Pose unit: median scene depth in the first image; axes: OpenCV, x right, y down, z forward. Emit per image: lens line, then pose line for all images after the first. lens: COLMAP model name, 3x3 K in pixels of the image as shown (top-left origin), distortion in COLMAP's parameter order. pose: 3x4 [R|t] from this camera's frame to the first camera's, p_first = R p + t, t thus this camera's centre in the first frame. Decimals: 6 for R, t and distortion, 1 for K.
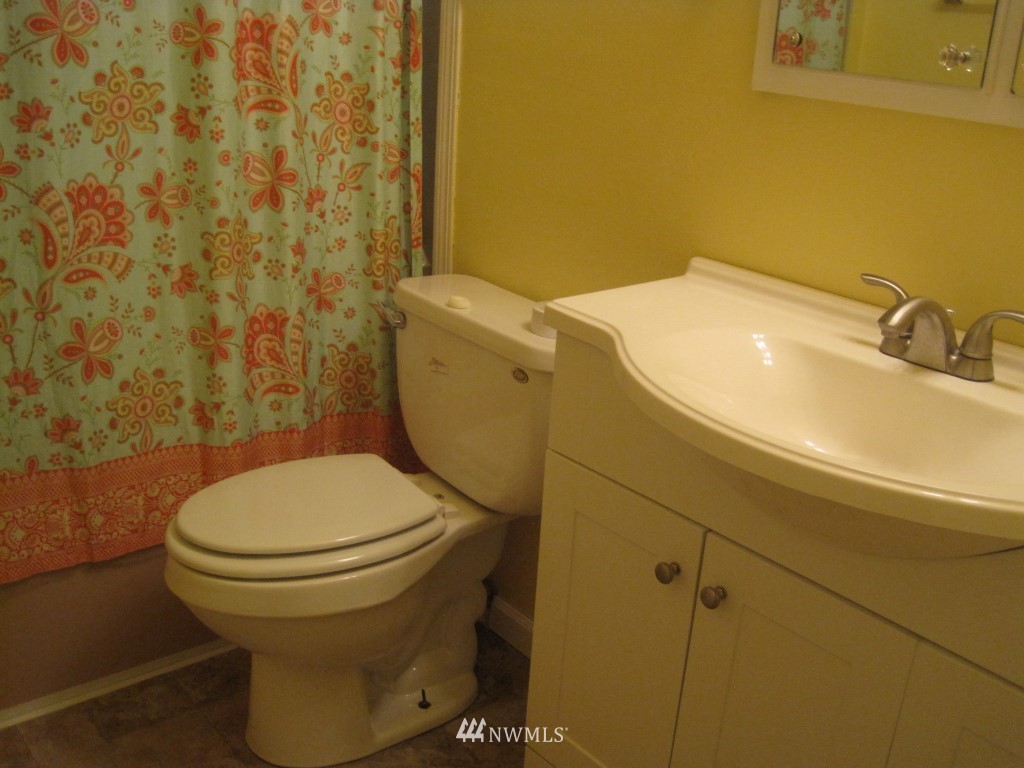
lens RADIAL K [[1058.7, 0, 512.0], [0, 1058.7, 384.0], [0, 0, 1]] dist [-0.179941, 0.152082]
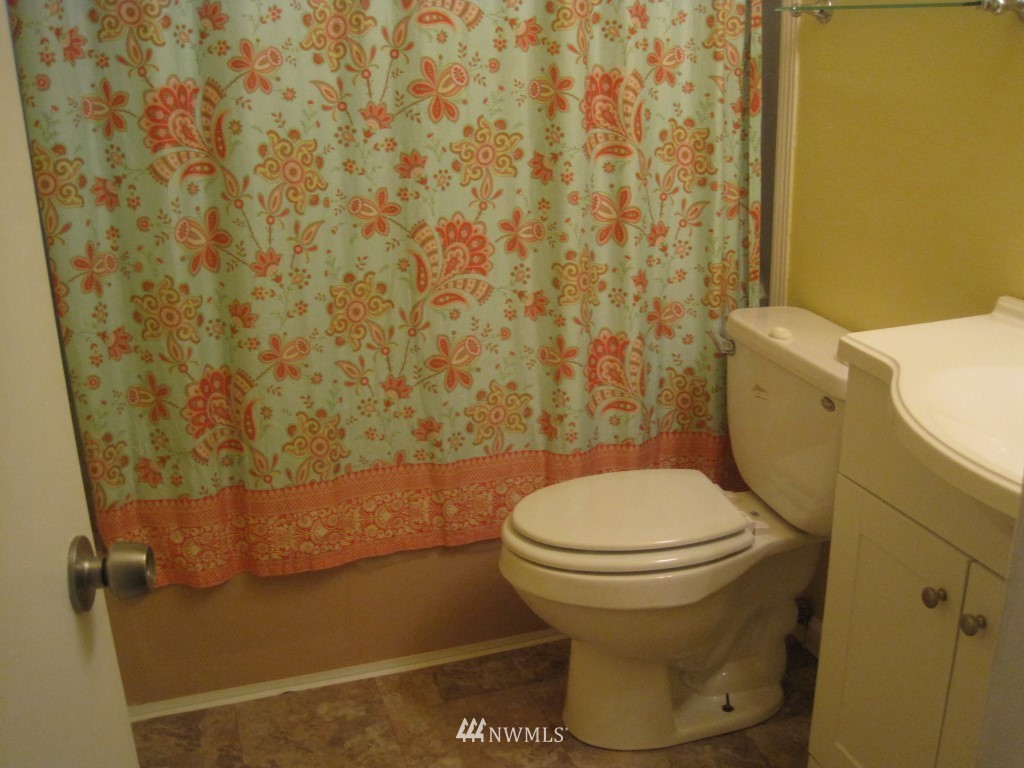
lens RADIAL K [[1058.7, 0, 512.0], [0, 1058.7, 384.0], [0, 0, 1]] dist [-0.179941, 0.152082]
pose [[0.928354, 0.045918, -0.368849, 0.089419], [-0.054428, 0.998437, -0.012694, 0.002244], [0.367690, 0.031860, 0.929402, -0.079356]]
